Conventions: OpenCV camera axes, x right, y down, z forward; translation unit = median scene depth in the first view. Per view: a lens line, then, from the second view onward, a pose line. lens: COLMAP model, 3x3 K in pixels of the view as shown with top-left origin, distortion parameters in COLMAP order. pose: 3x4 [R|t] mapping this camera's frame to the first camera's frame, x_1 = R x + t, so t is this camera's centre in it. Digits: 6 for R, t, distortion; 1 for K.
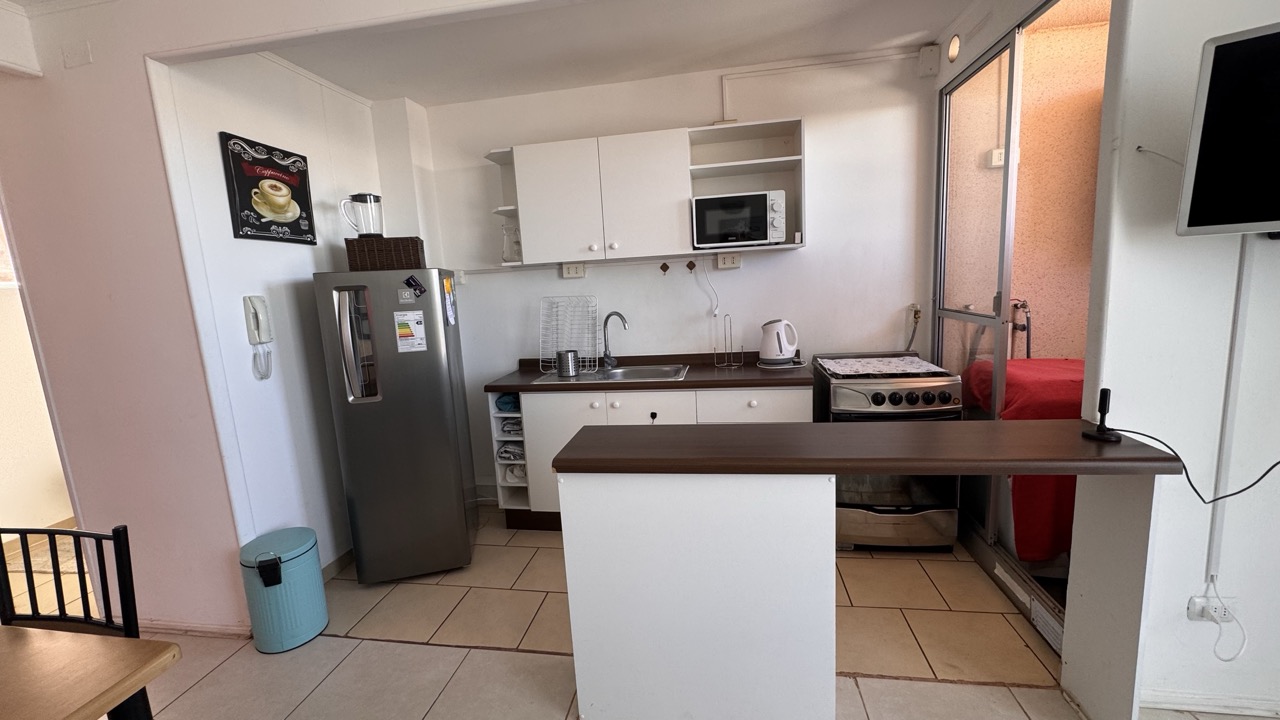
lens RADIAL K [[511.6, 0, 640.0], [0, 511.6, 360.0], [0, 0, 1]] dist [-0.002441, 0.000351]
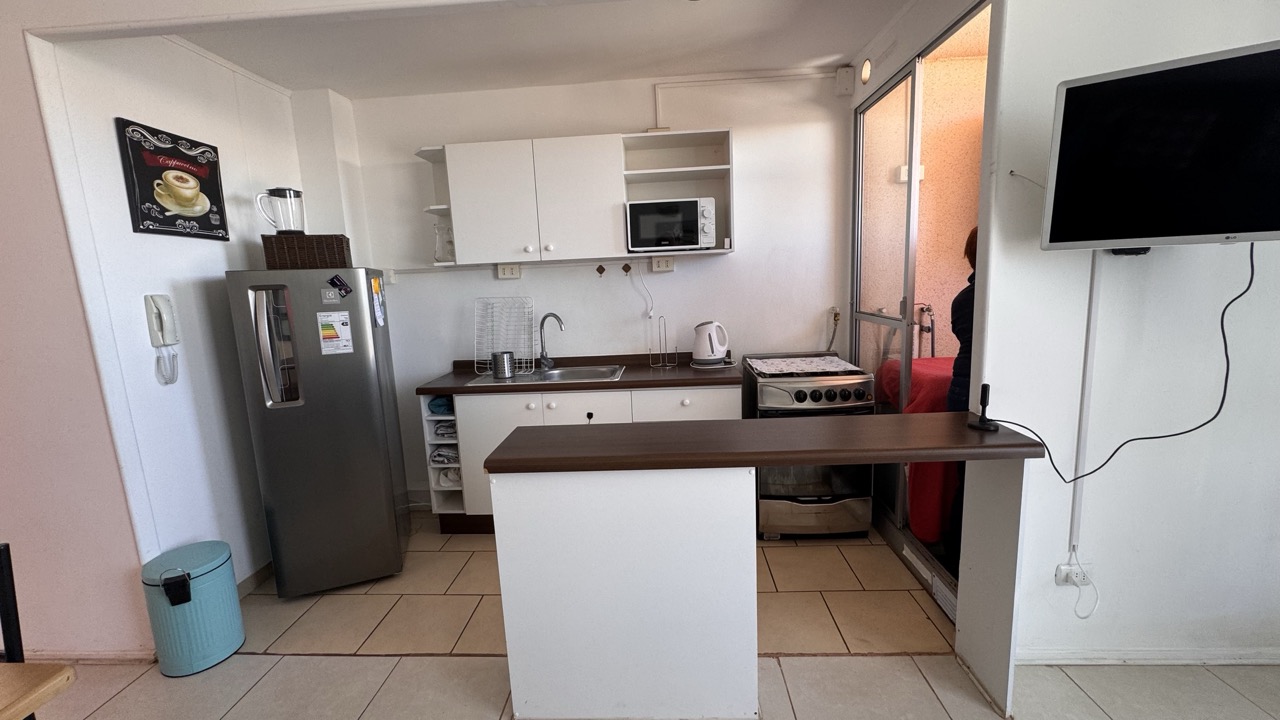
lens RADIAL K [[511.6, 0, 640.0], [0, 511.6, 360.0], [0, 0, 1]] dist [-0.002441, 0.000351]
pose [[0.993723, -0.005731, 0.111719, 0.013687], [0.005880, 0.999982, -0.000998, -0.000218], [-0.111711, 0.001649, 0.993739, -0.021058]]
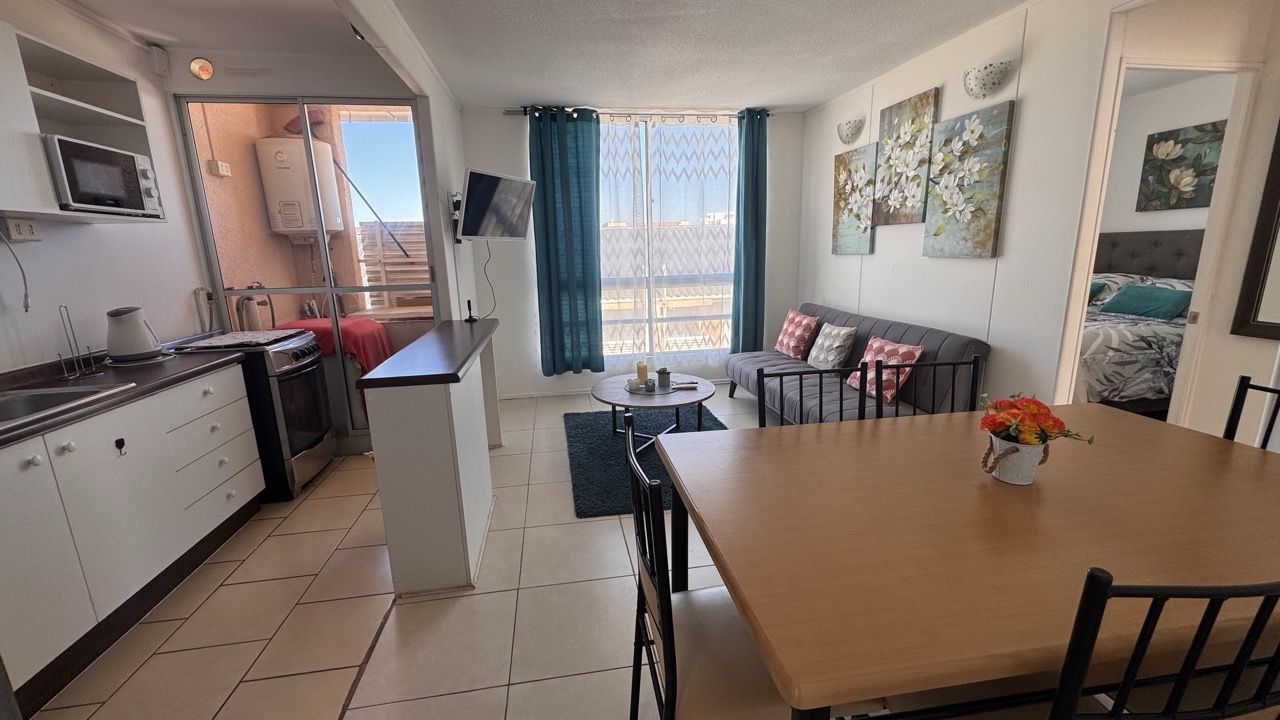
lens RADIAL K [[511.6, 0, 640.0], [0, 511.6, 360.0], [0, 0, 1]] dist [-0.002441, 0.000351]
pose [[-0.327456, -0.136360, 0.934975, -0.911312], [0.192473, 0.959157, 0.207297, -0.009401], [-0.925055, 0.247839, -0.287836, 0.560916]]
